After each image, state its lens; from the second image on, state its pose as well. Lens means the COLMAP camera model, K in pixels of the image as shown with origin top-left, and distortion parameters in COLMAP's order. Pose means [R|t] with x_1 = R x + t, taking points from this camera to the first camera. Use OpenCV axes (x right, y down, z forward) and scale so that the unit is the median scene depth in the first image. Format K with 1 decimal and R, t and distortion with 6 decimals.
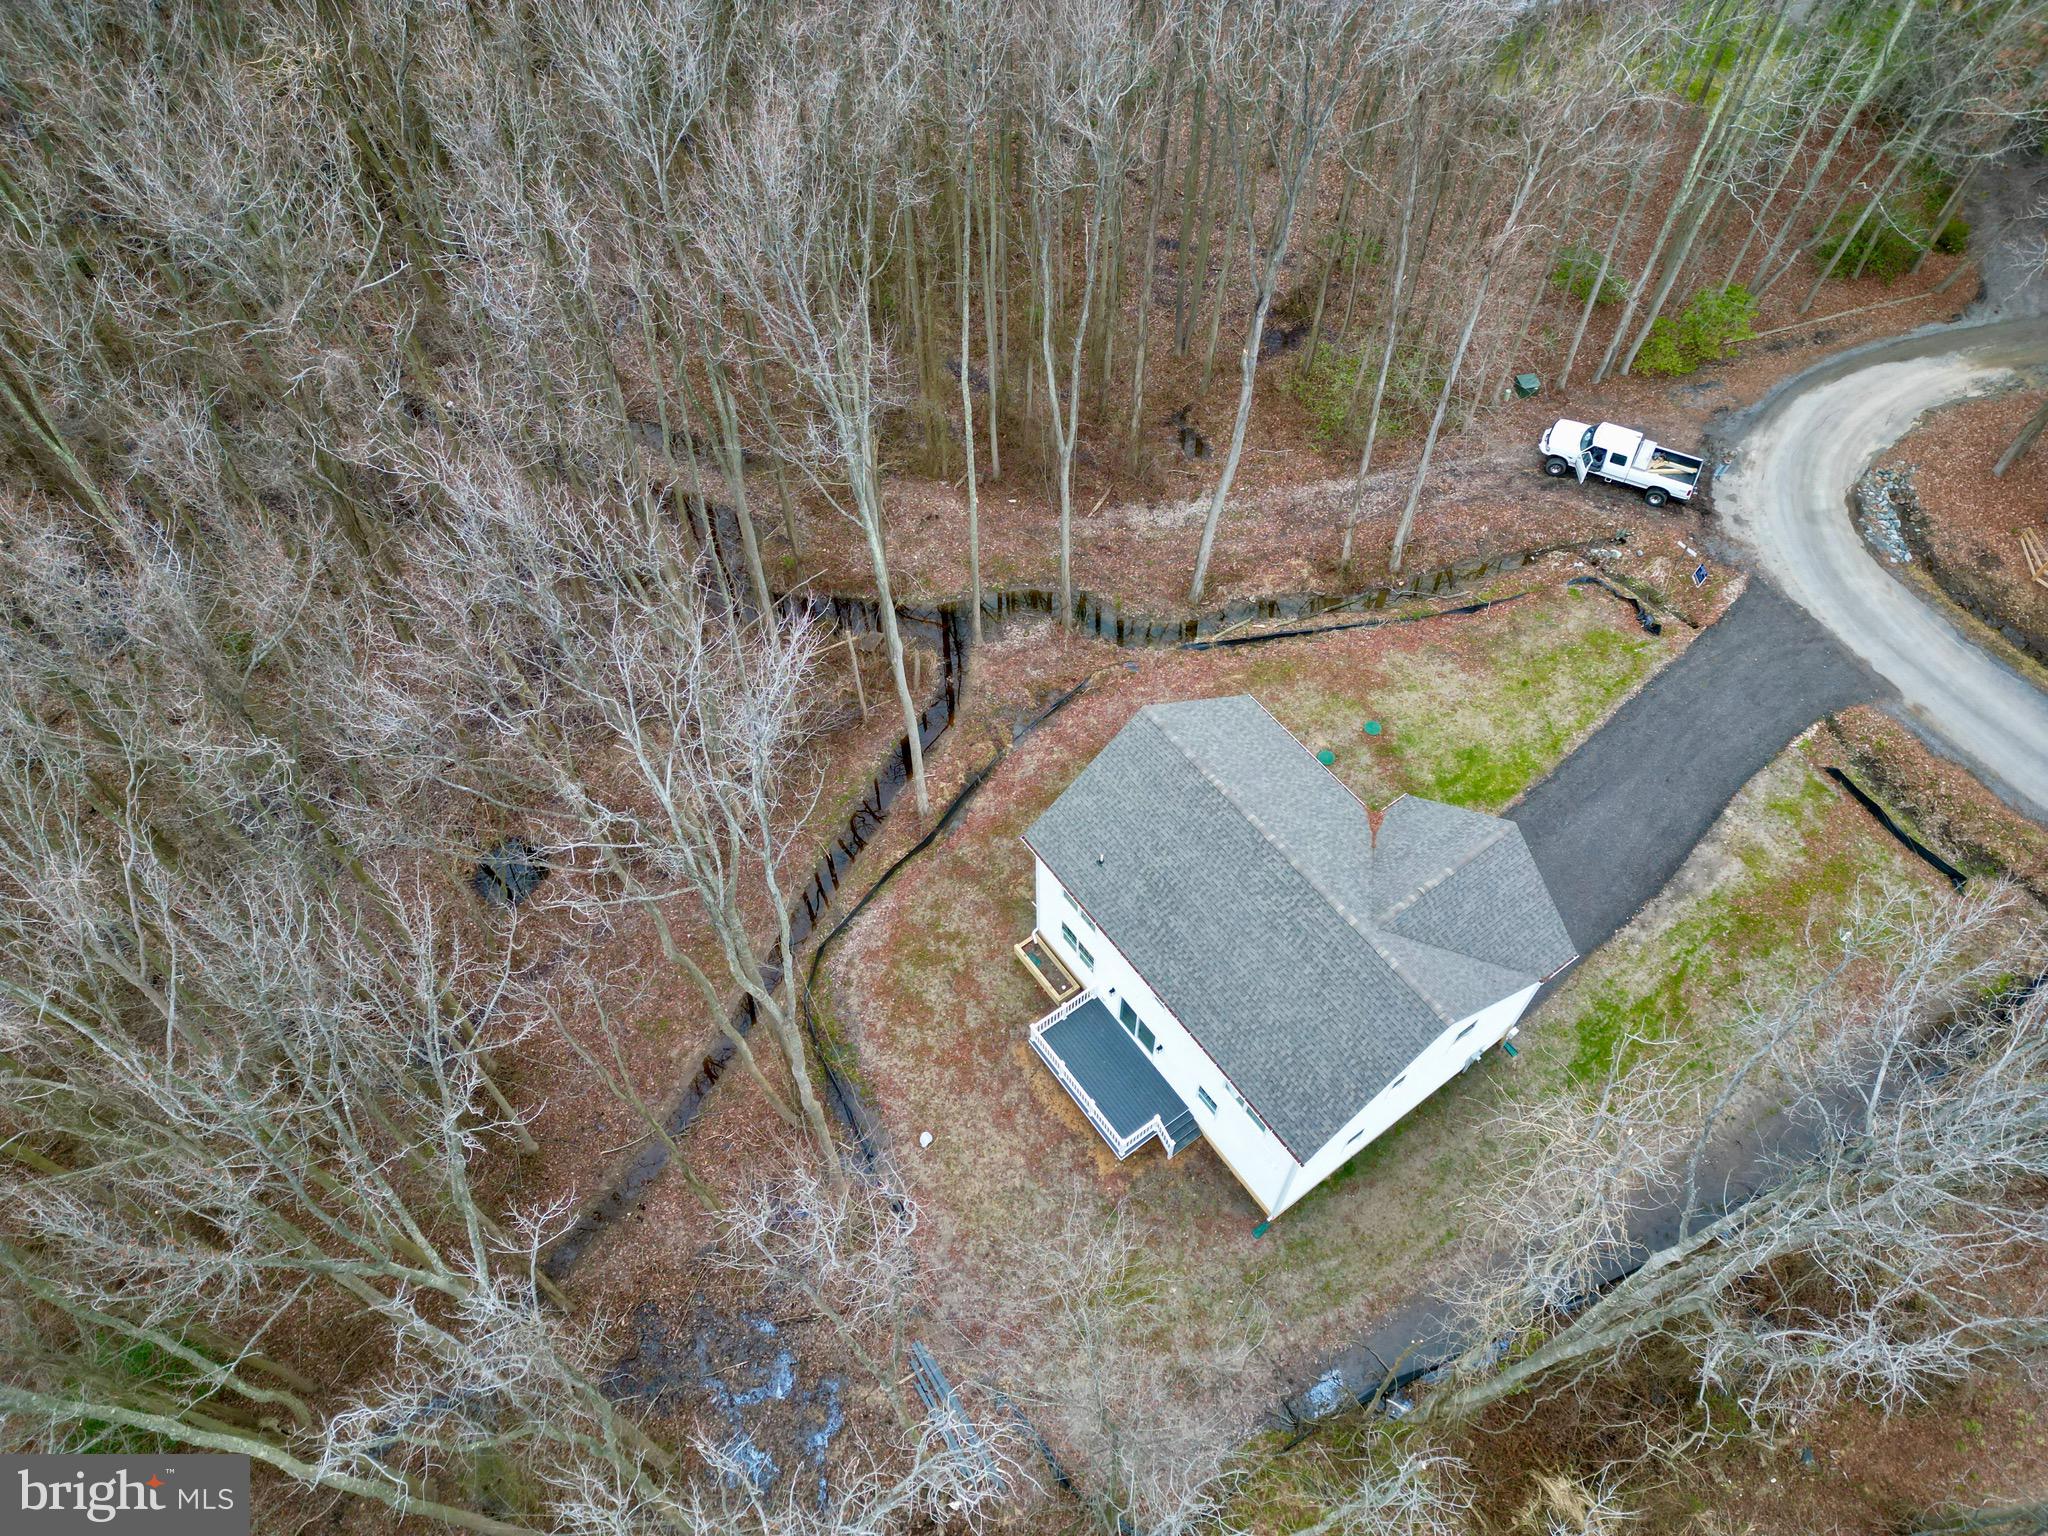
lens RADIAL K [[1413.0, 0, 1026.8], [0, 1413.0, 784.8], [0, 0, 1]] dist [0.086304, -0.087112]
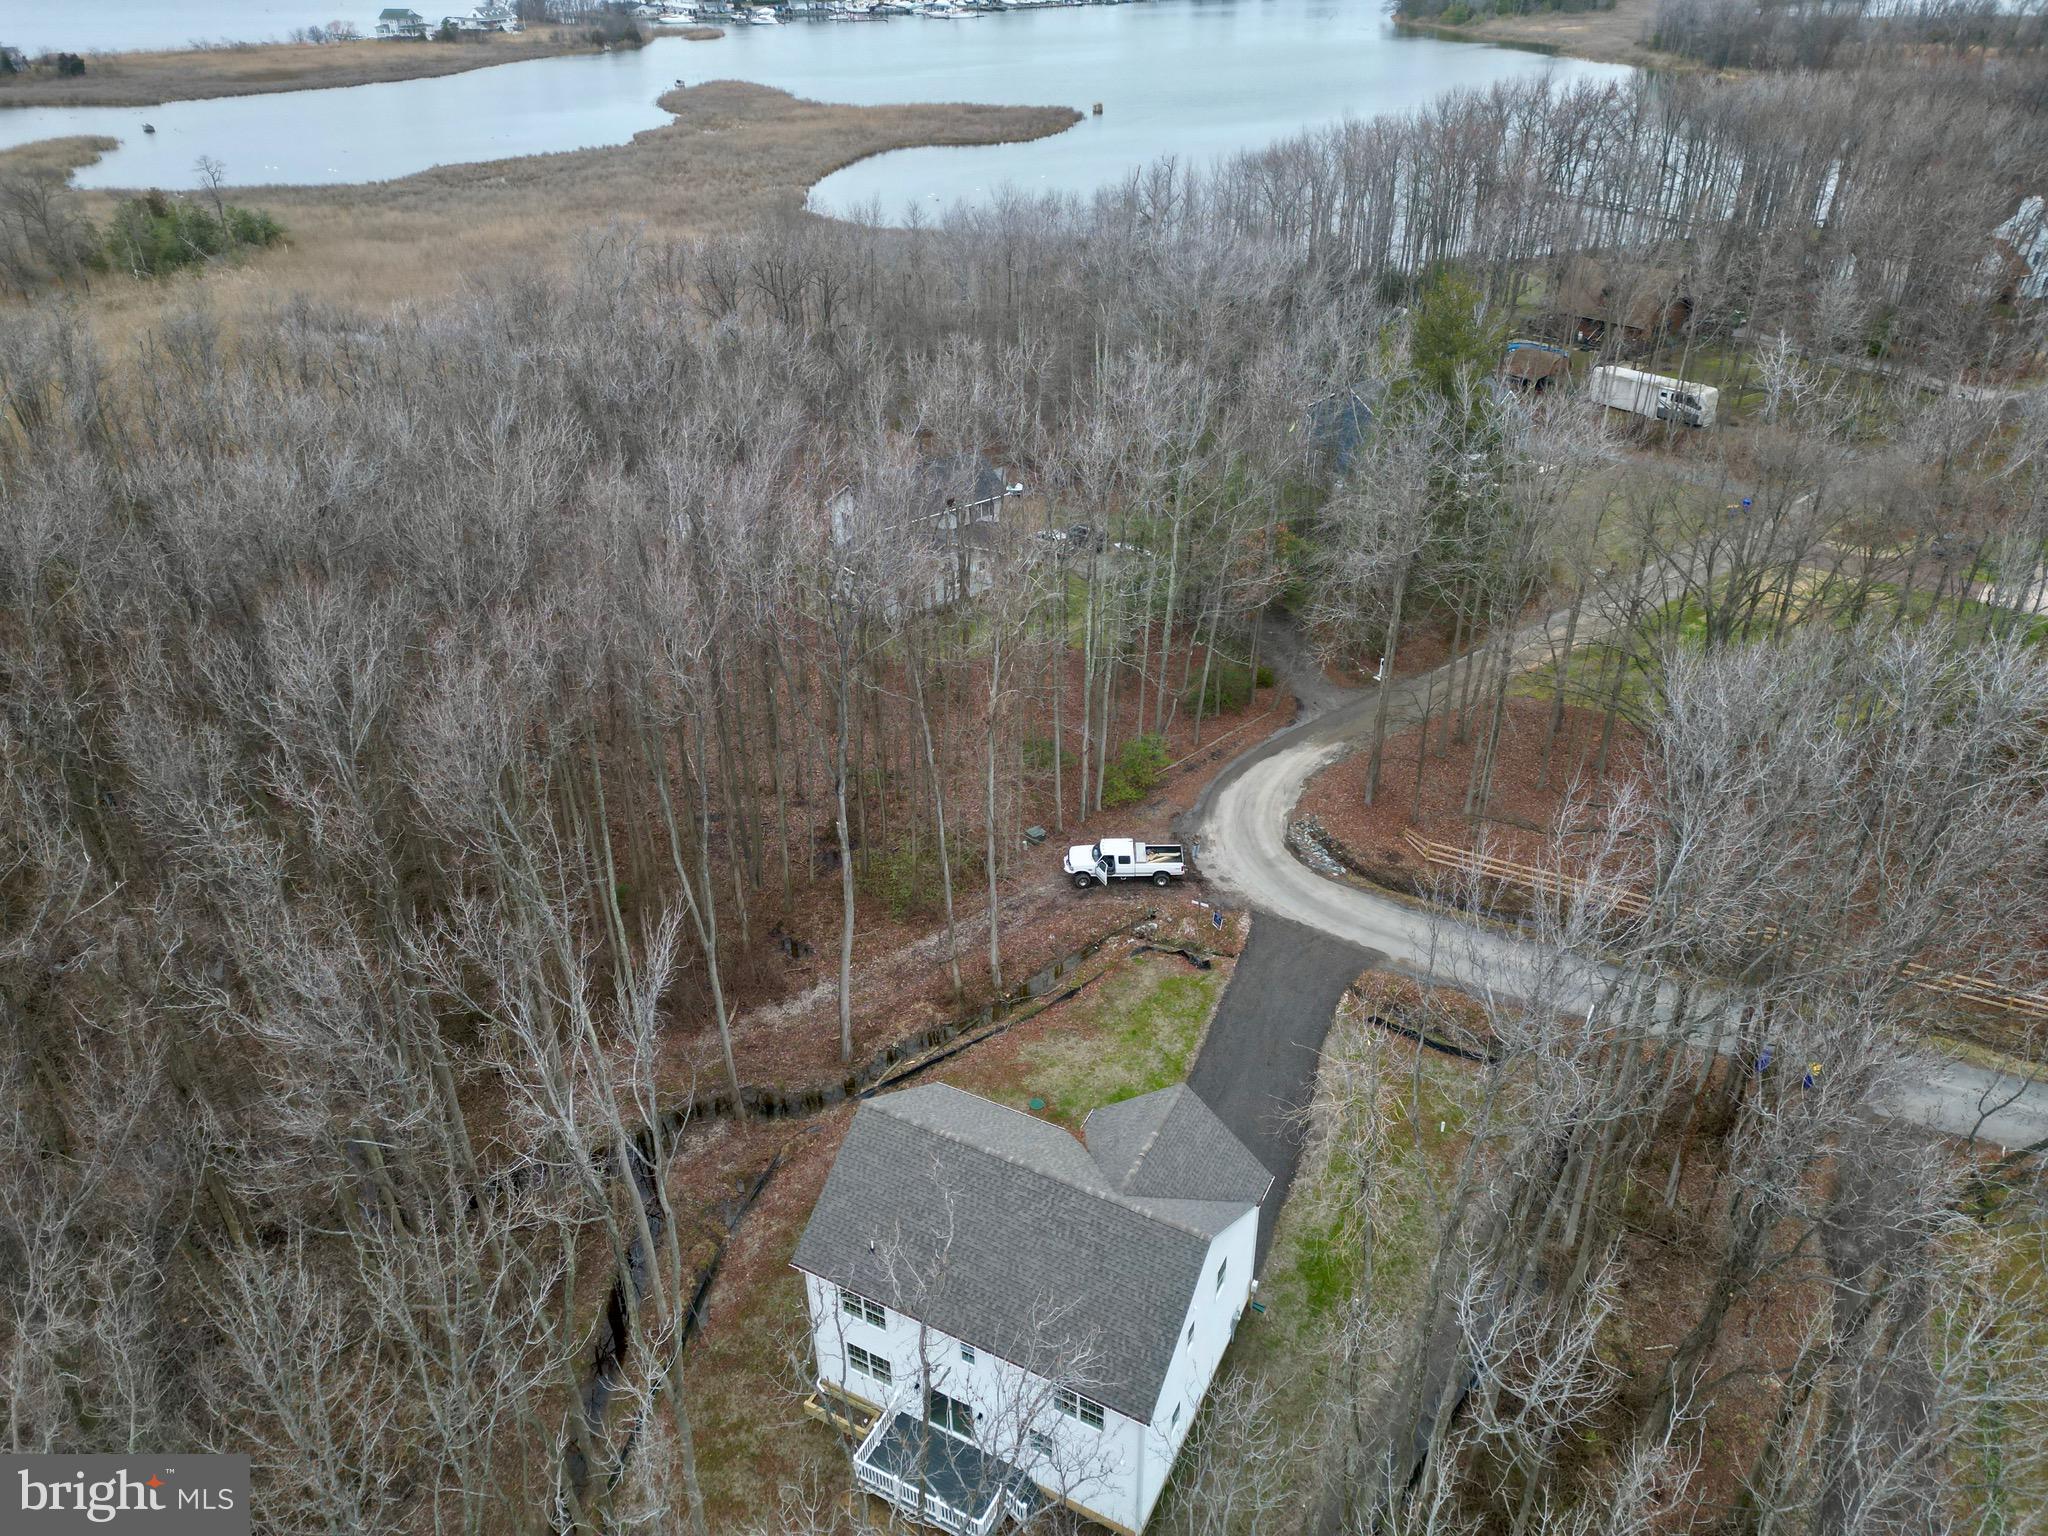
lens RADIAL K [[1413.0, 0, 1026.8], [0, 1413.0, 784.8], [0, 0, 1]] dist [0.086304, -0.087112]
pose [[0.898022, -0.234597, 0.372184, -0.119935], [0.371287, 0.857945, -0.355072, 0.133182], [-0.236014, 0.457049, 0.857557, -0.087899]]
